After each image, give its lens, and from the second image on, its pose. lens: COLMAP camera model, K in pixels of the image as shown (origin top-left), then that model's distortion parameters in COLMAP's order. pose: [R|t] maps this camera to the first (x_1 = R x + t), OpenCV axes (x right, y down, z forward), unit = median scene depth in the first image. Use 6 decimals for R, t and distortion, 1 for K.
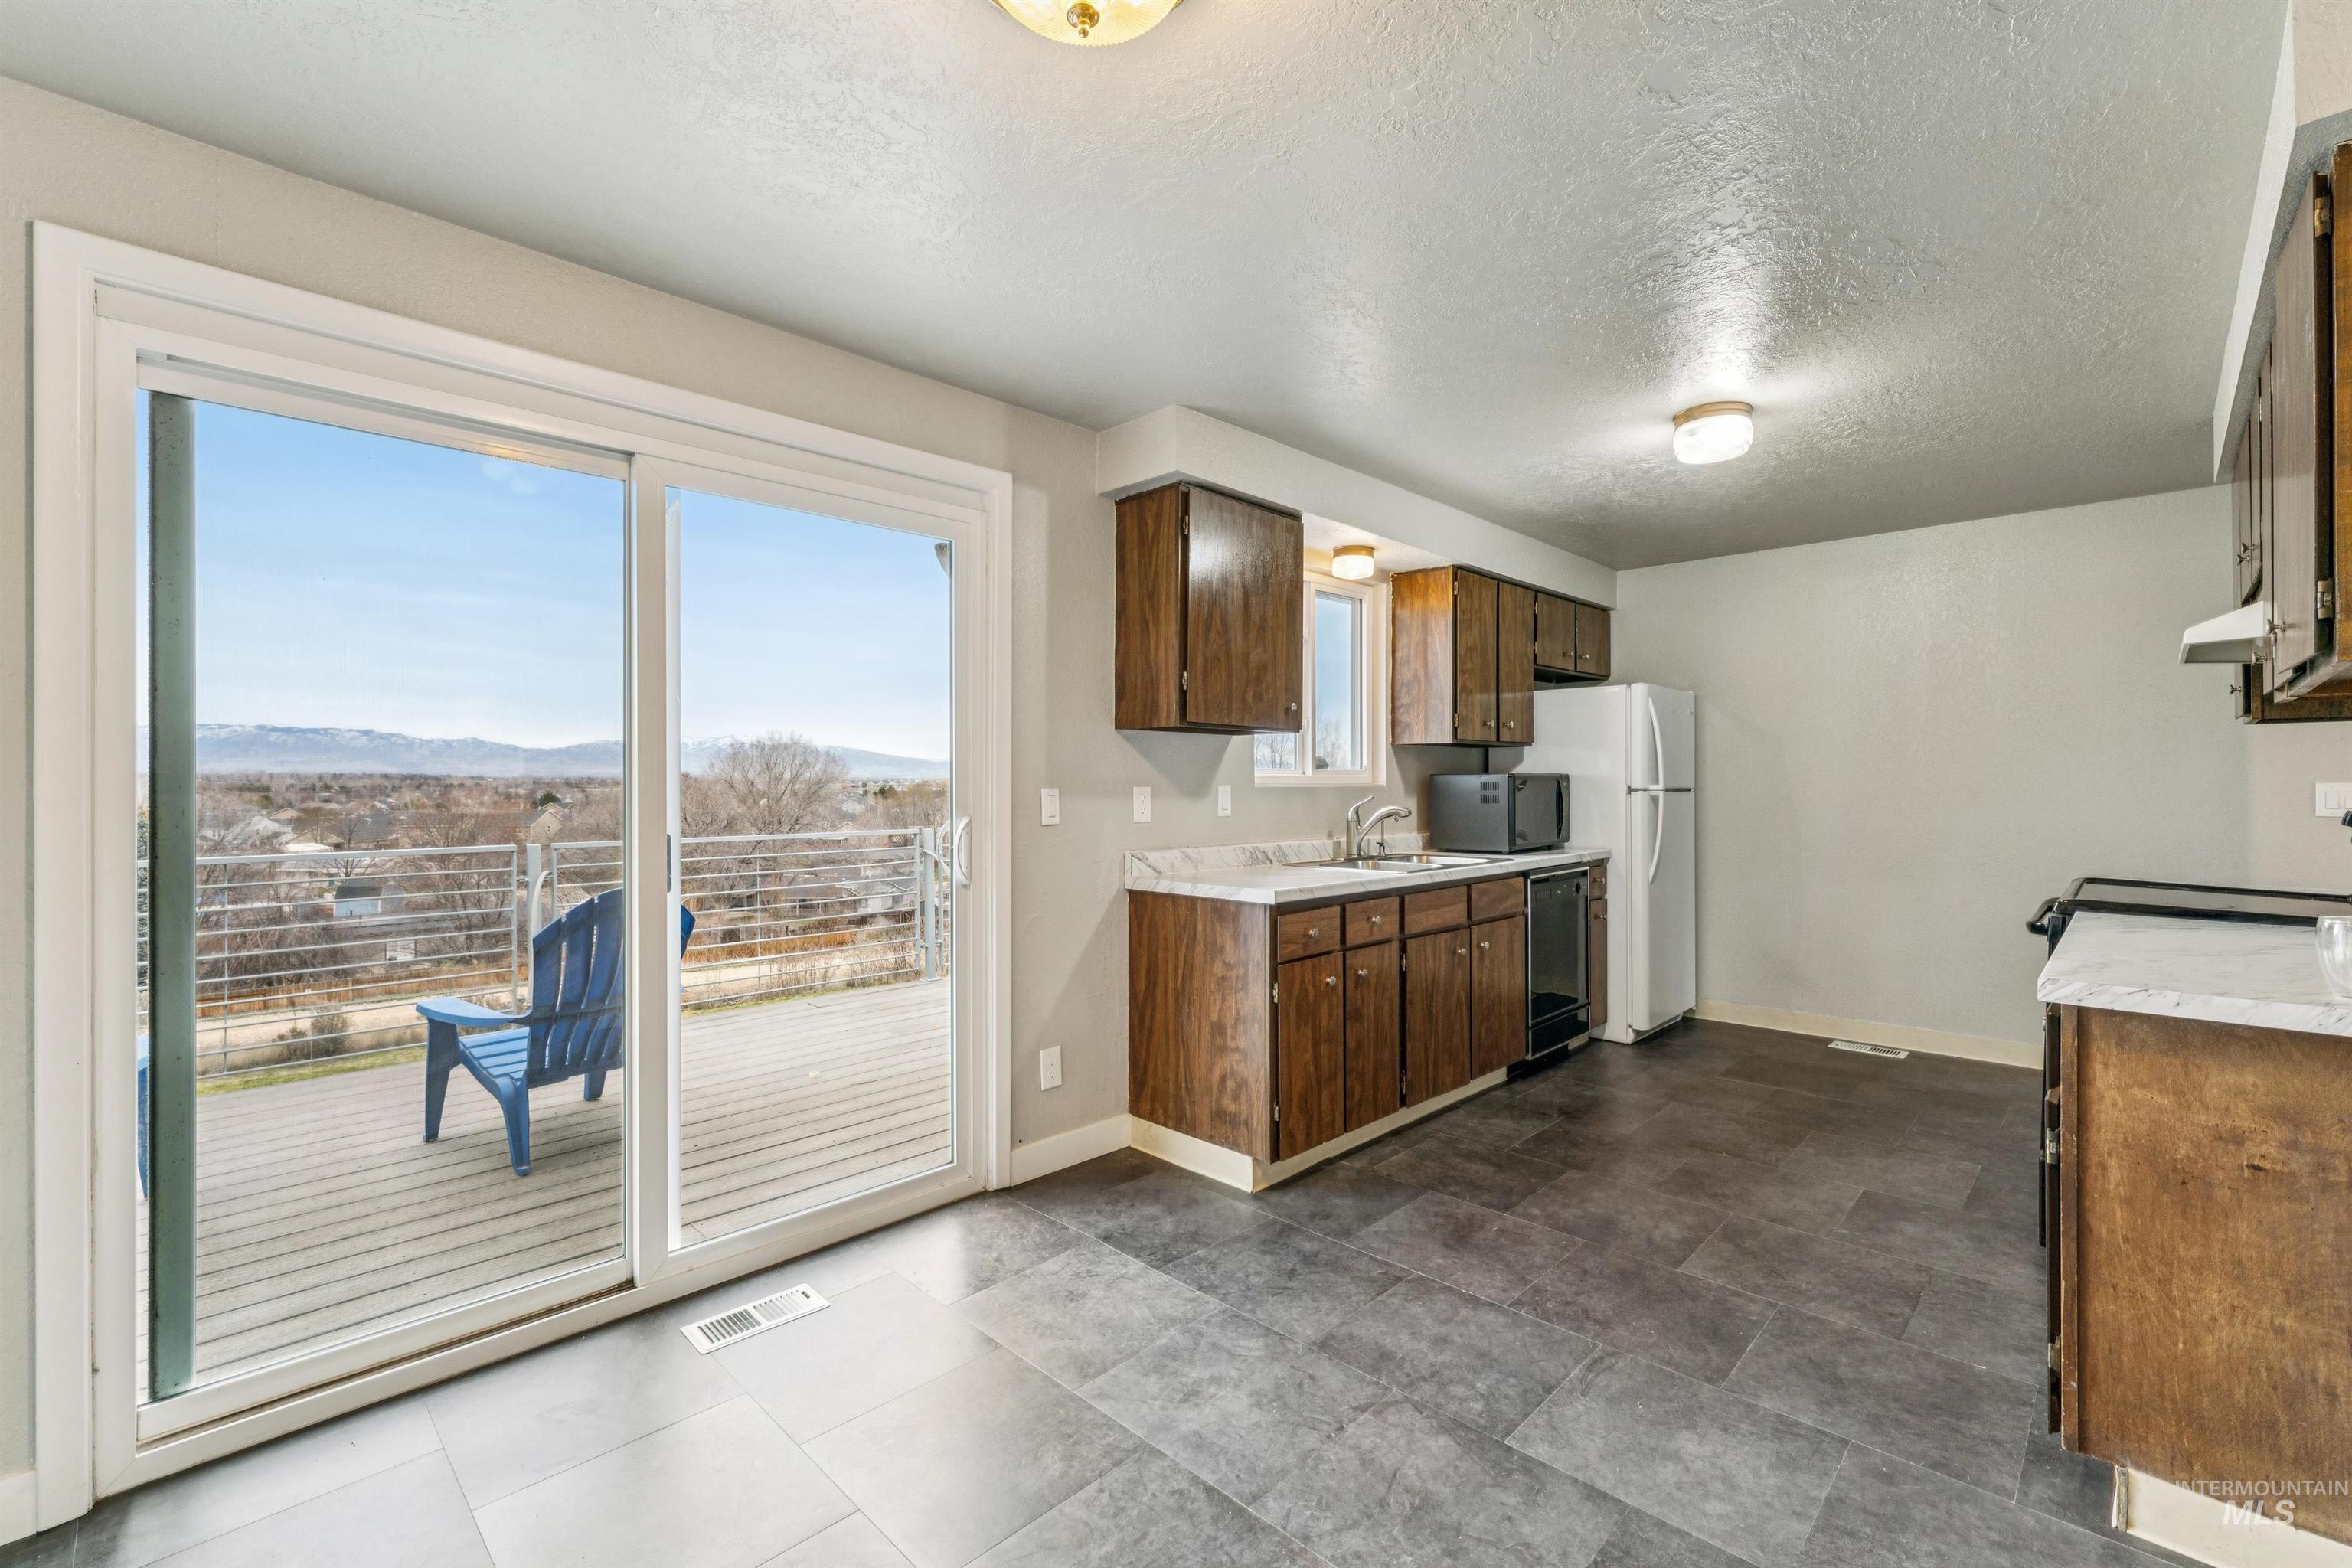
lens RADIAL K [[1019.4, 0, 1155.3], [0, 1019.4, 767.2], [0, 0, 1]] dist [-0.004451, 0.001093]
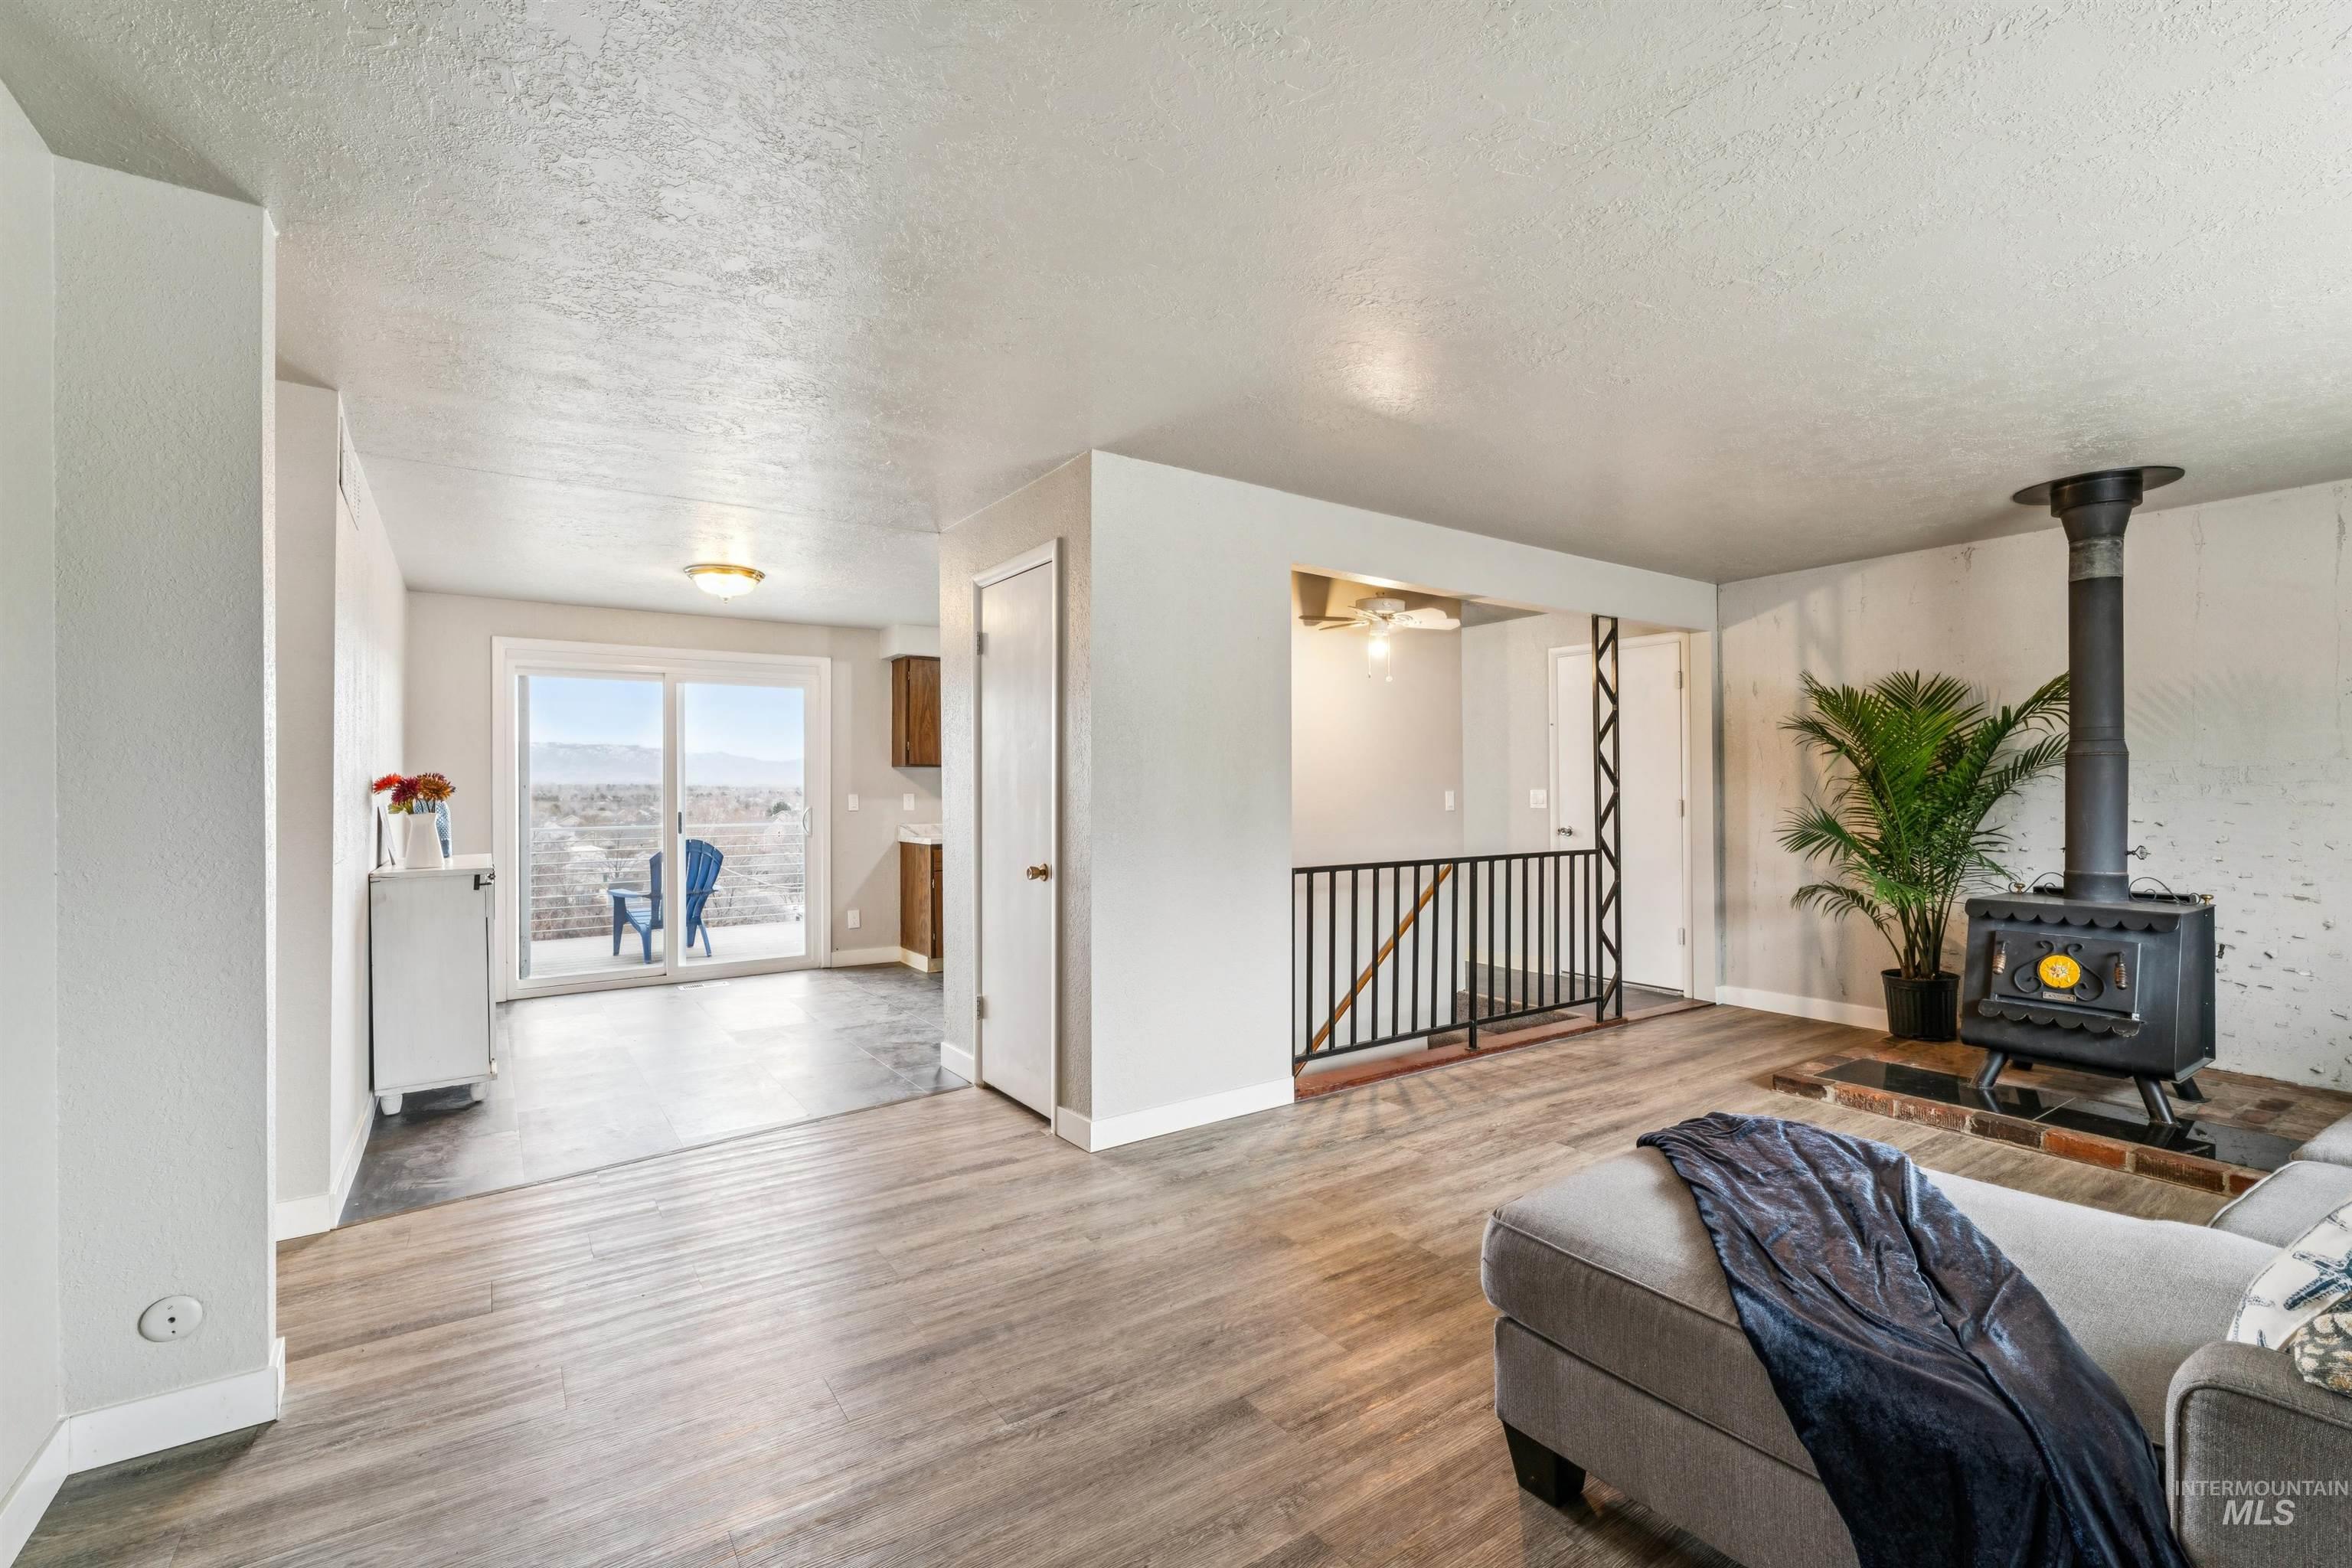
lens RADIAL K [[1019.4, 0, 1156.4], [0, 1019.4, 780.0], [0, 0, 1]] dist [-0.004451, 0.001093]
pose [[0.982834, -0.003991, -0.184449, 0.964200], [0.004711, 0.999983, 0.003468, -0.016083], [0.184432, -0.004278, 0.982836, -1.079638]]
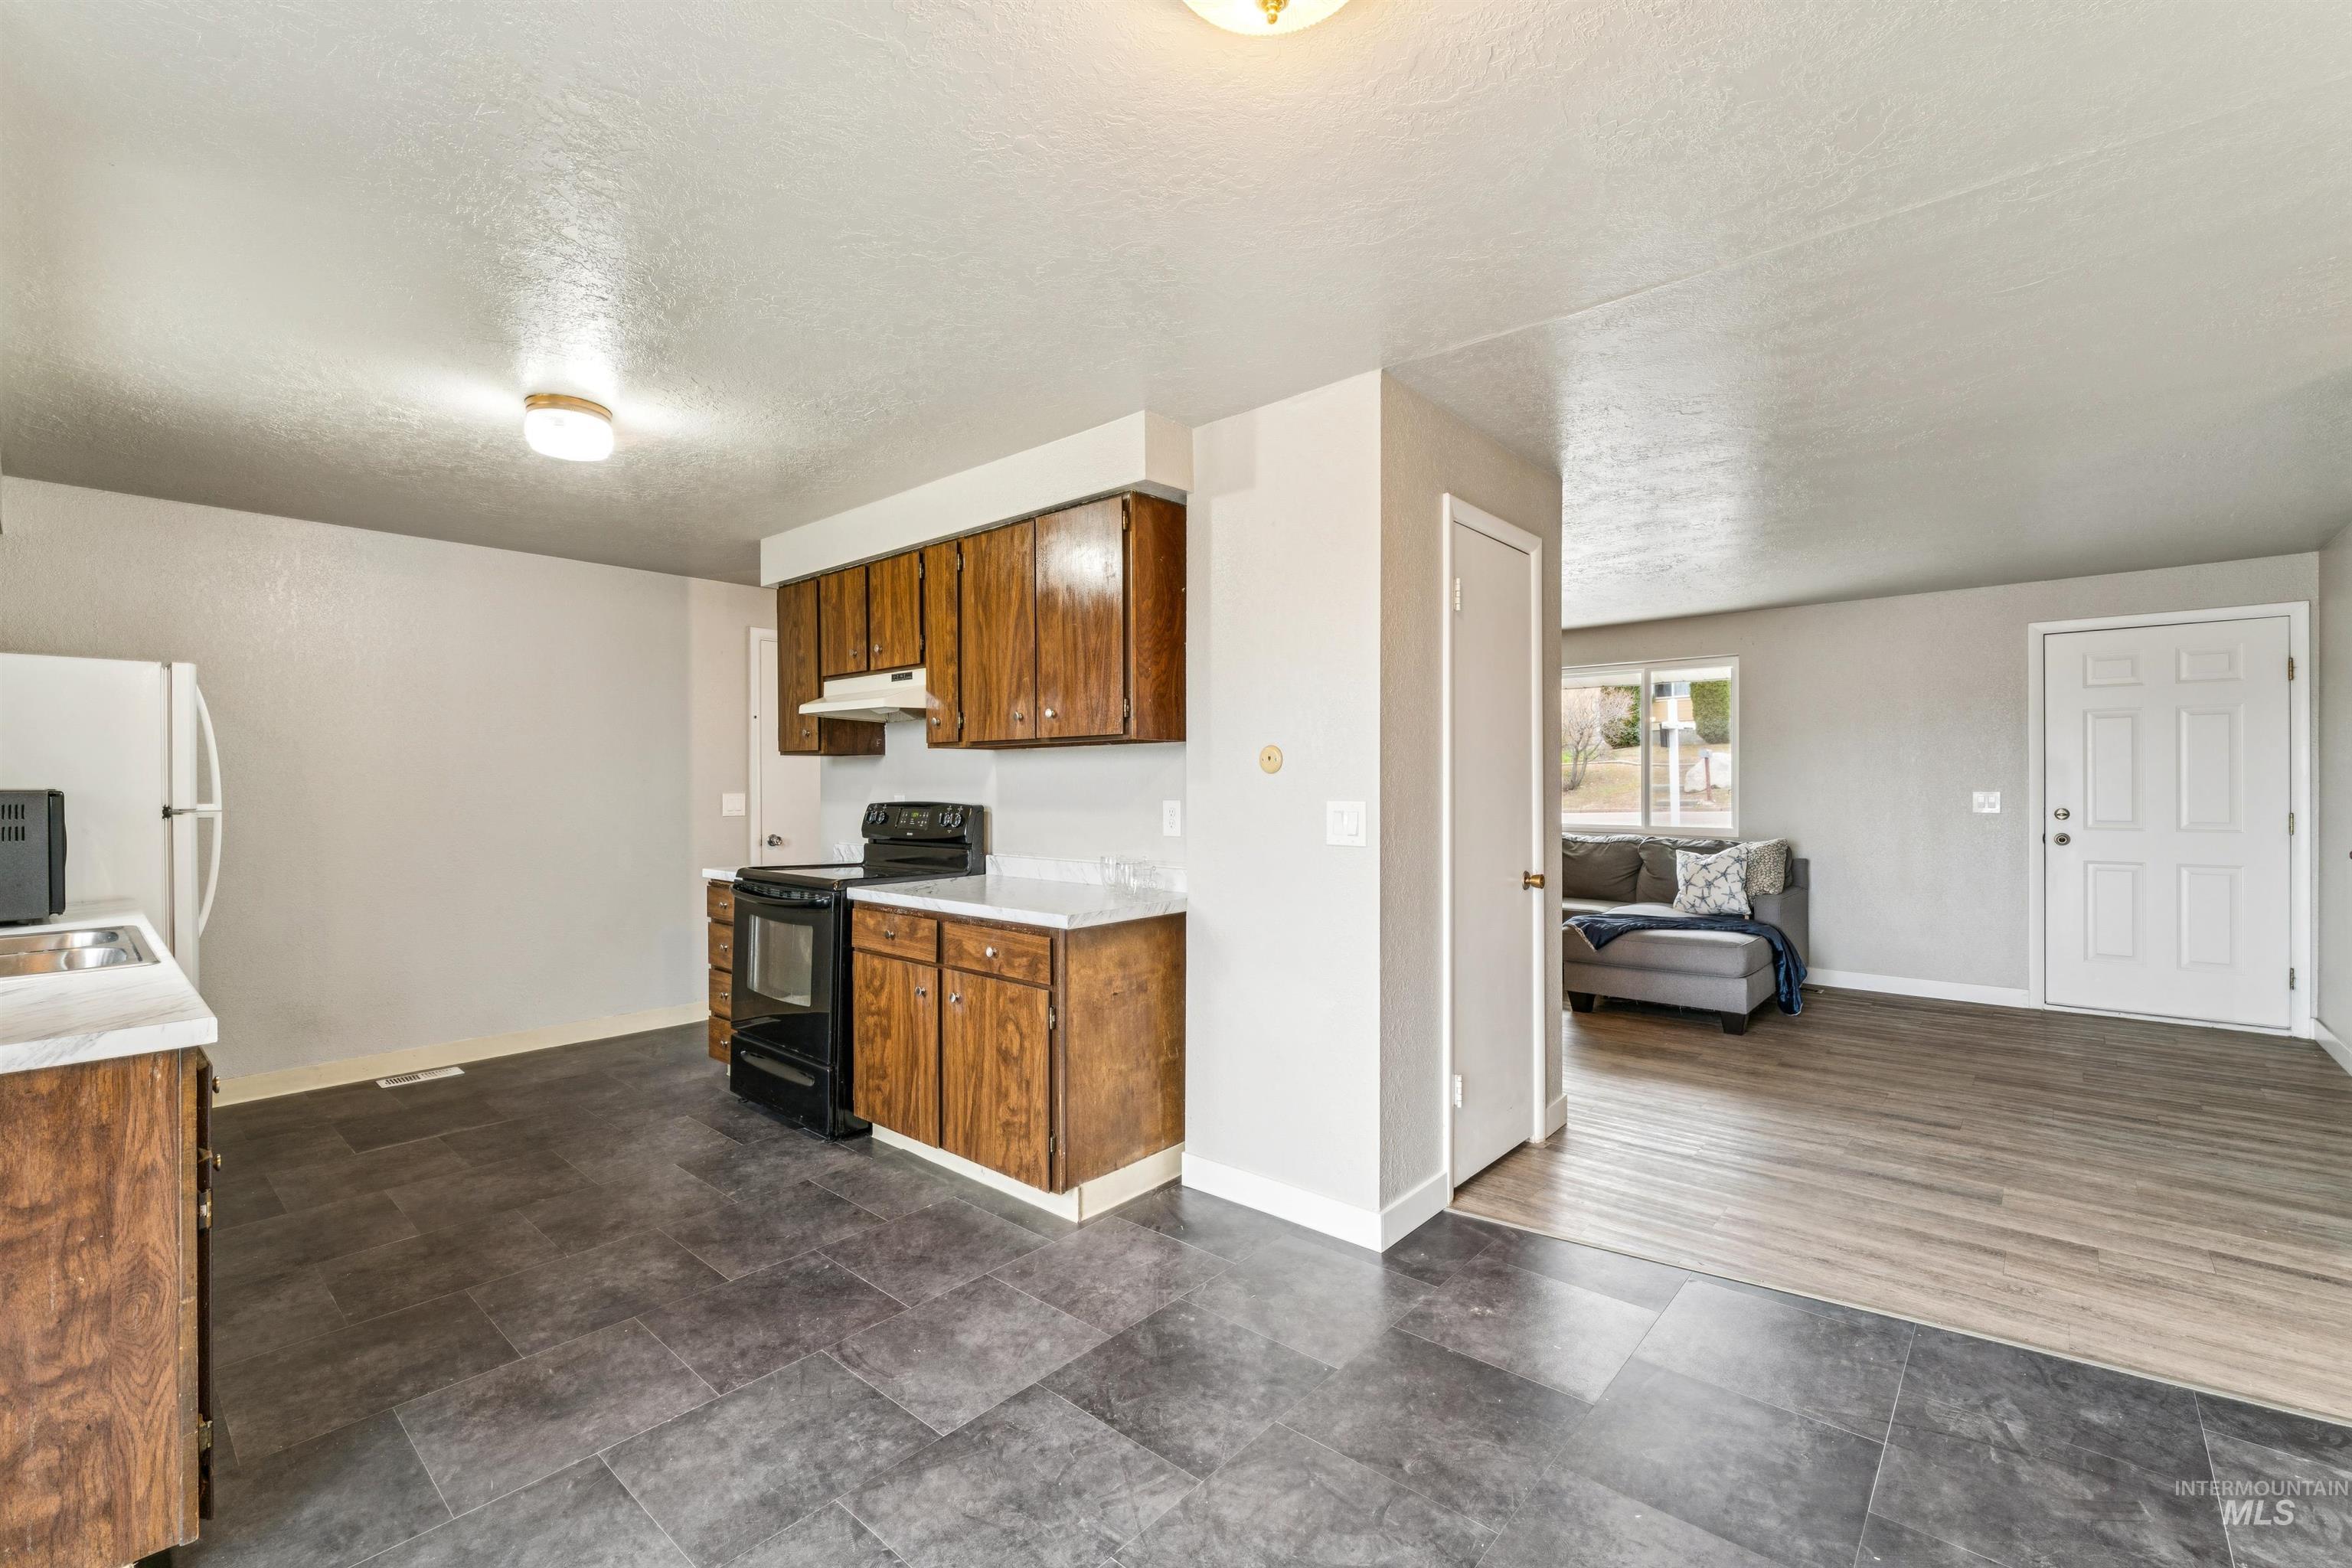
lens RADIAL K [[1019.4, 0, 1194.5], [0, 1019.4, 768.9], [0, 0, 1]] dist [-0.004451, 0.001093]
pose [[-0.094350, 0.014621, 0.995432, -0.434439], [-0.009506, 0.999833, -0.015586, -0.005048], [-0.995494, -0.010933, -0.094196, 0.503295]]
